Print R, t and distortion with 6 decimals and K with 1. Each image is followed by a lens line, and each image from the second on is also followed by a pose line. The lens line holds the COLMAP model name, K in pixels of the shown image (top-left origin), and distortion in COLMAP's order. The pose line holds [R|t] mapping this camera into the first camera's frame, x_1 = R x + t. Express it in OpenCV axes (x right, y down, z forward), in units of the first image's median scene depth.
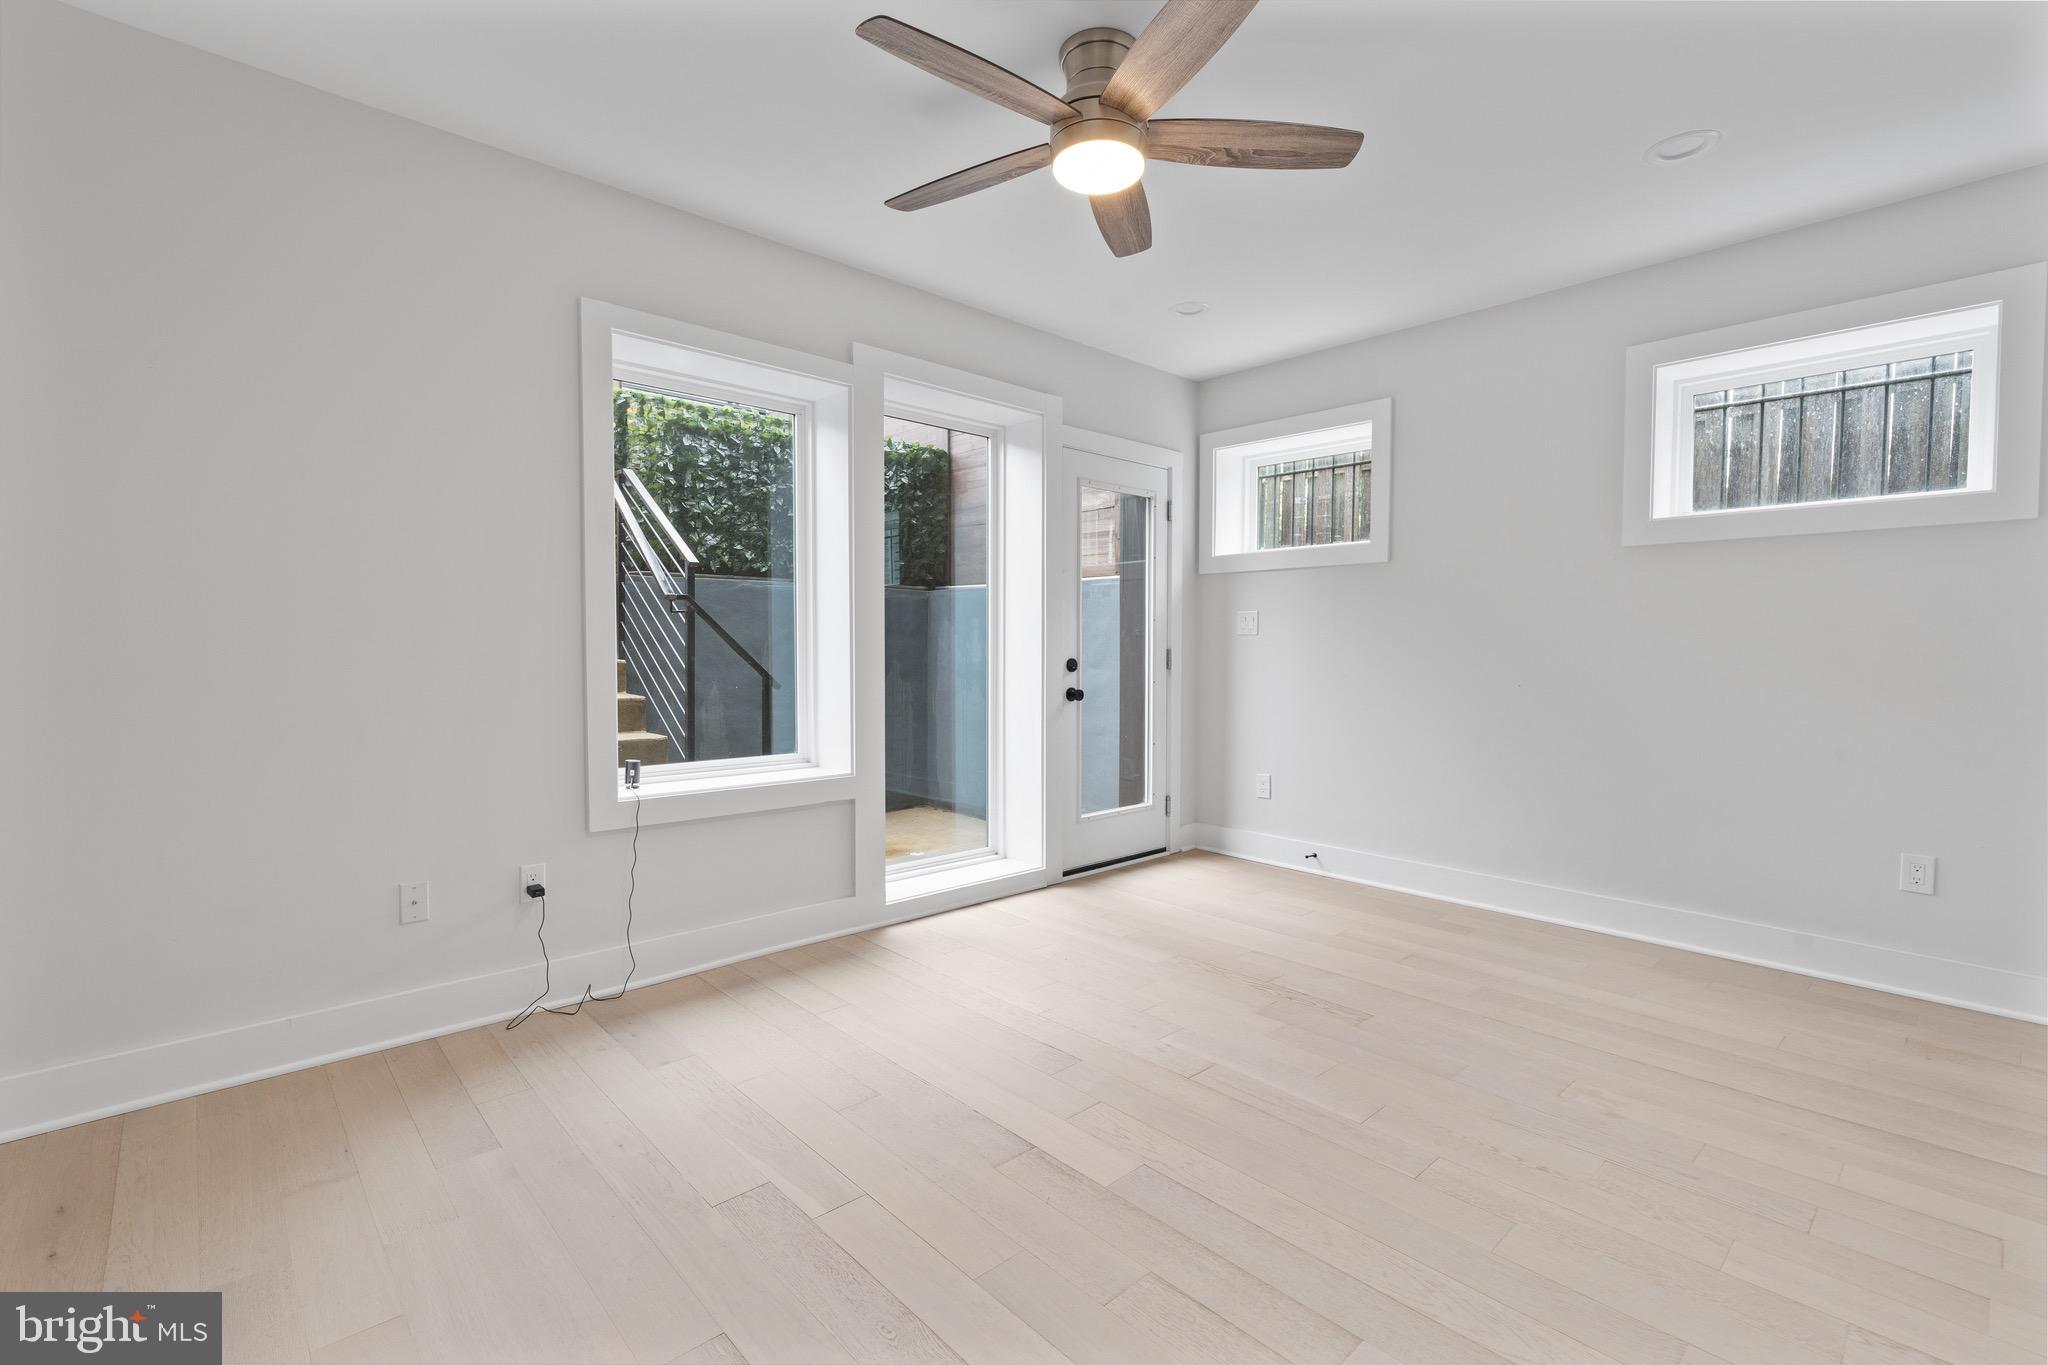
lens RADIAL K [[914.2, 0, 1020.3], [0, 914.2, 682.7], [0, 0, 1]] dist [-0.000884, -0.000064]
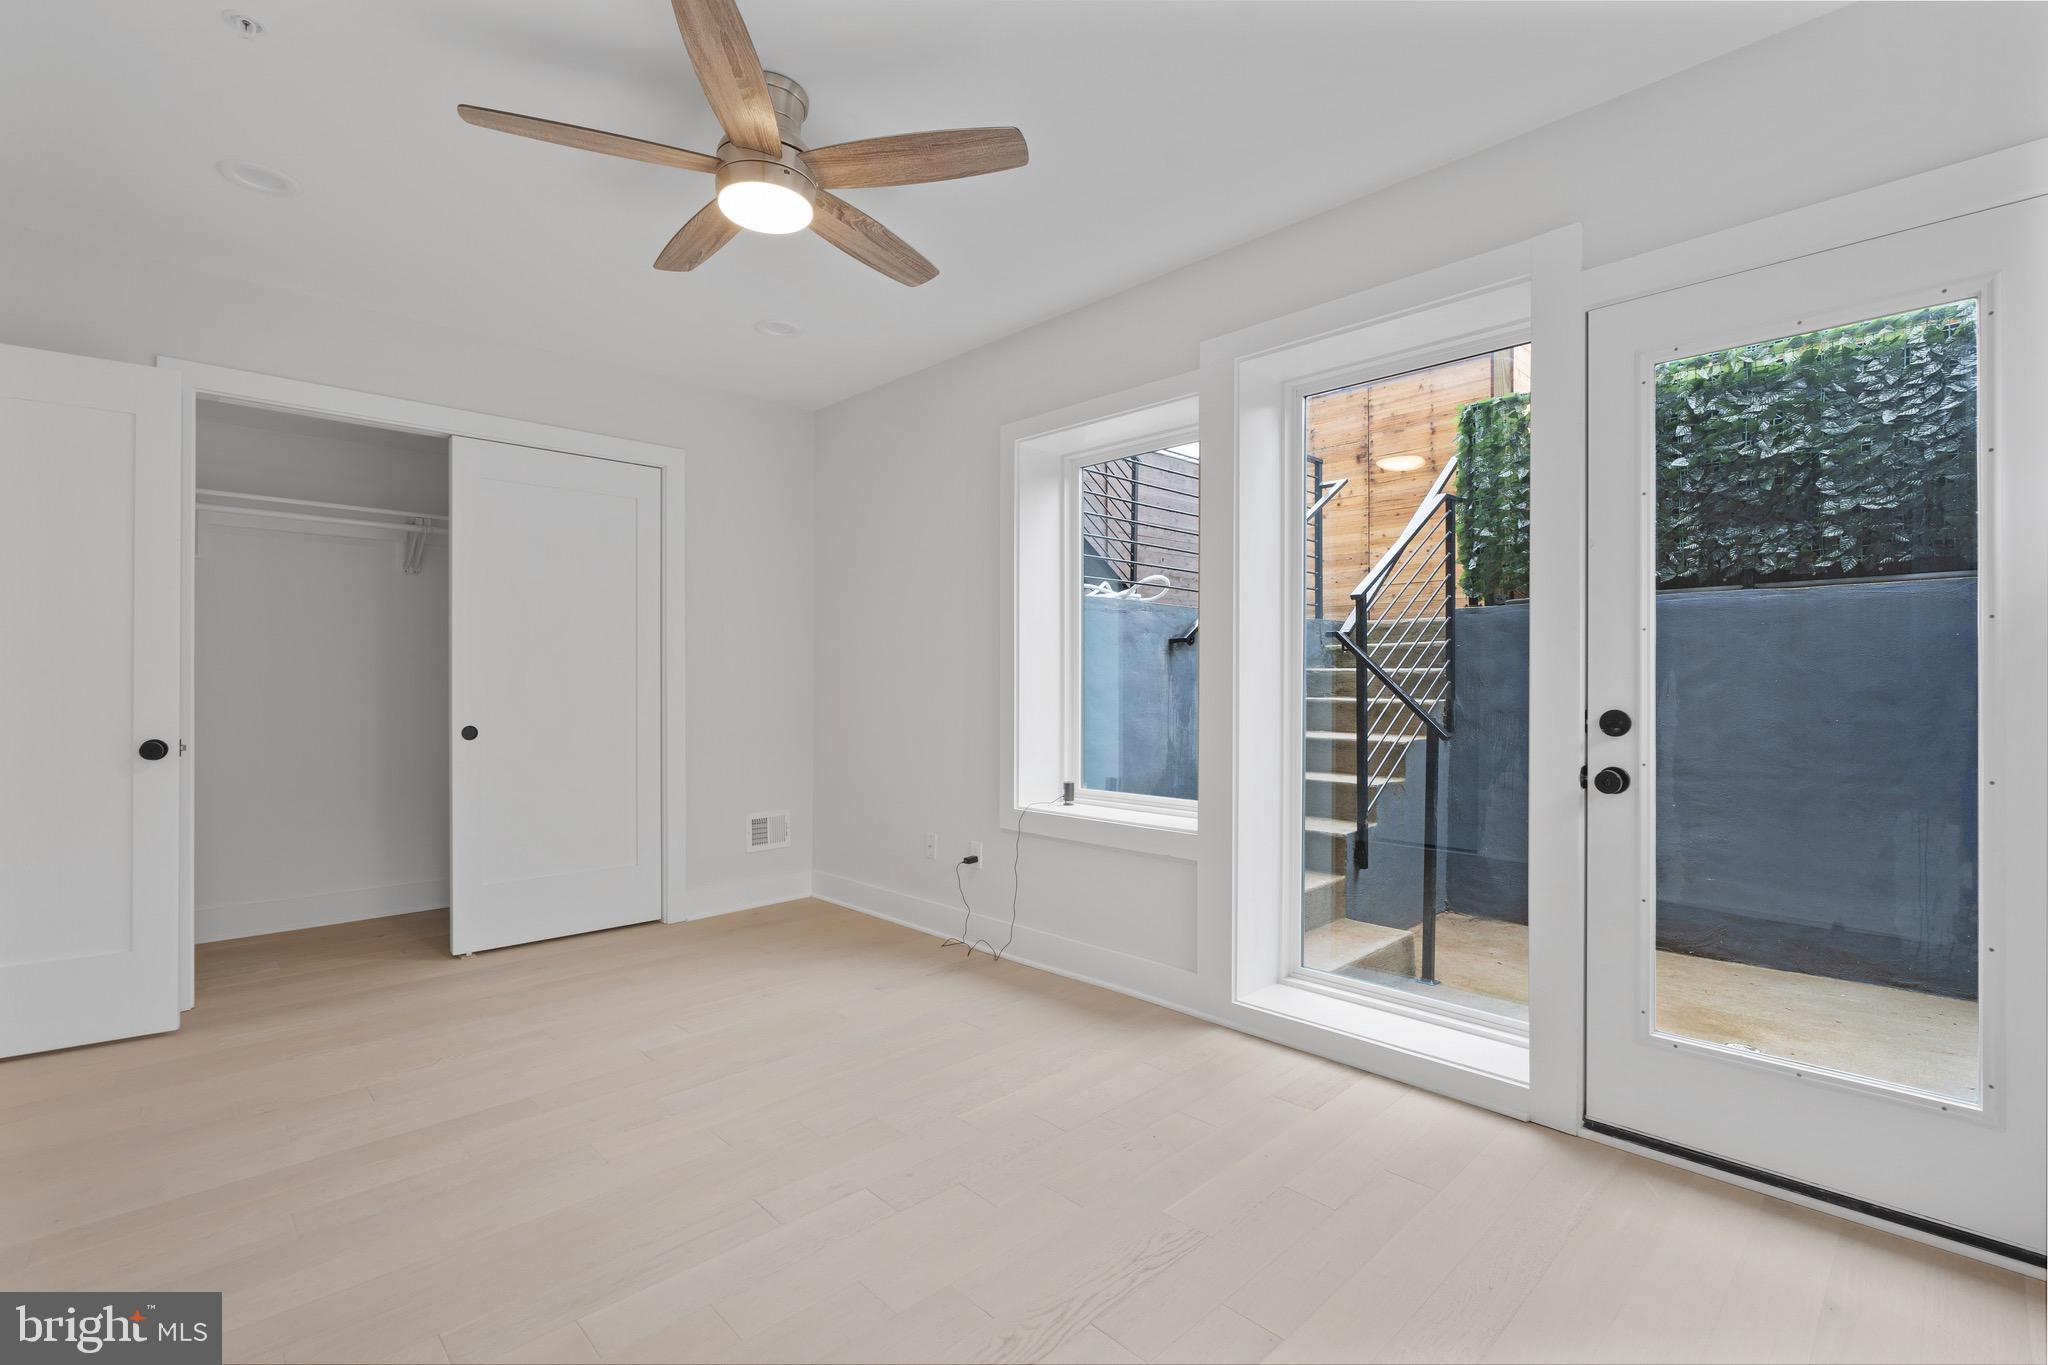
lens RADIAL K [[914.2, 0, 1020.3], [0, 914.2, 682.7], [0, 0, 1]] dist [-0.000884, -0.000064]
pose [[0.017112, -0.004385, -0.999844, 0.689687], [-0.037060, 0.999300, -0.005017, -0.032762], [0.999167, 0.037140, 0.016937, 0.810138]]
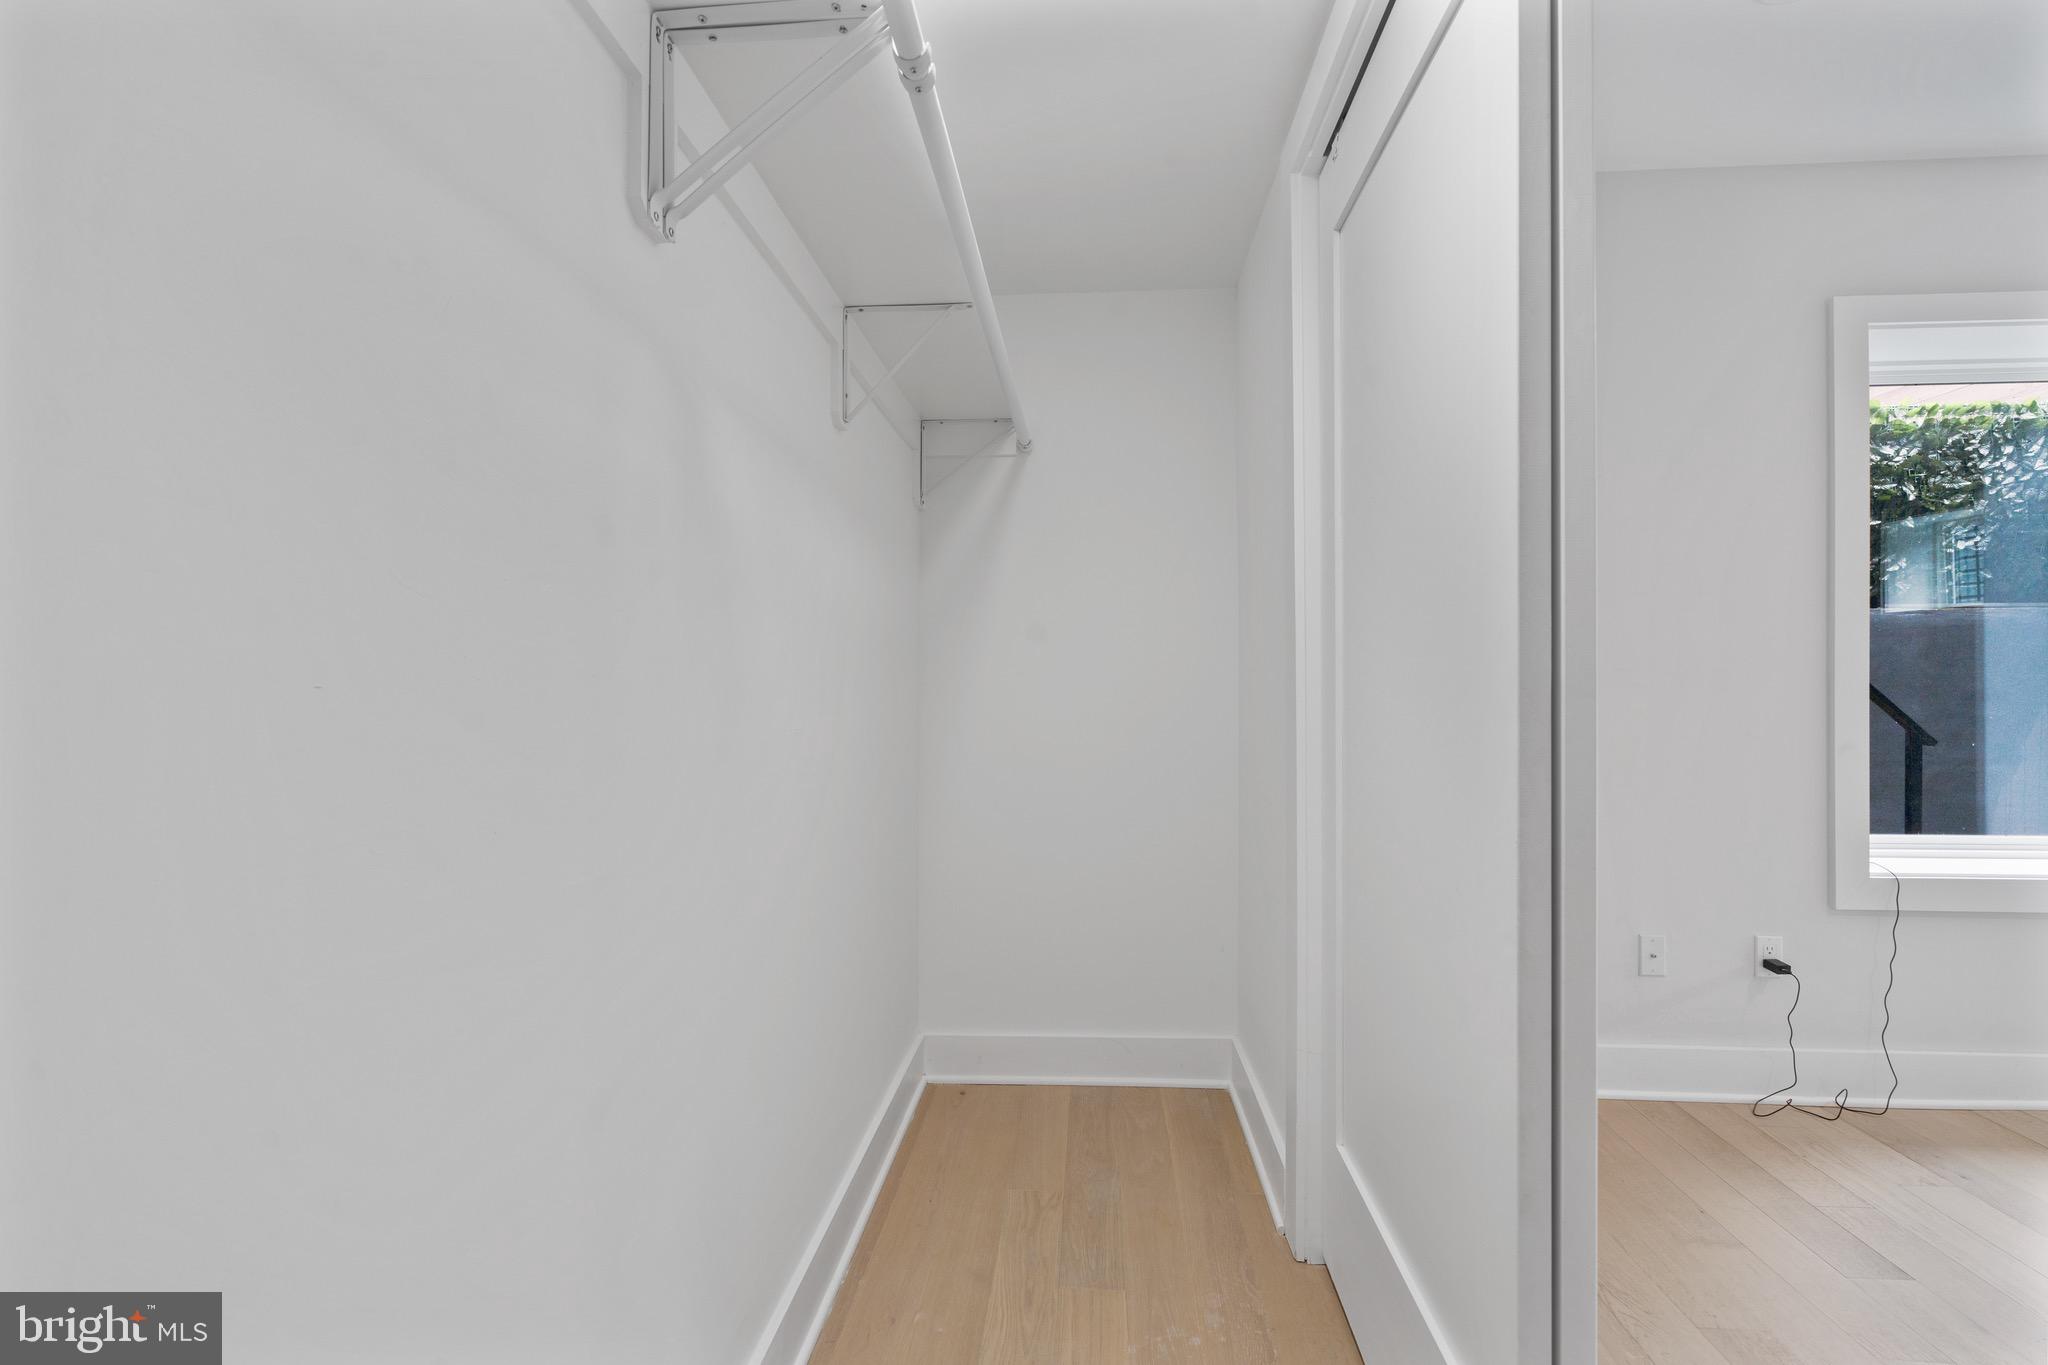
lens RADIAL K [[912.5, 0, 1026.2], [0, 912.5, 687.3], [0, 0, 1]] dist [-0.000220, 0.000012]
pose [[0.683155, -0.004530, -0.730259, -0.293214], [-0.019744, 0.999501, -0.024671, -0.008630], [0.730006, 0.031272, 0.682725, -0.128917]]
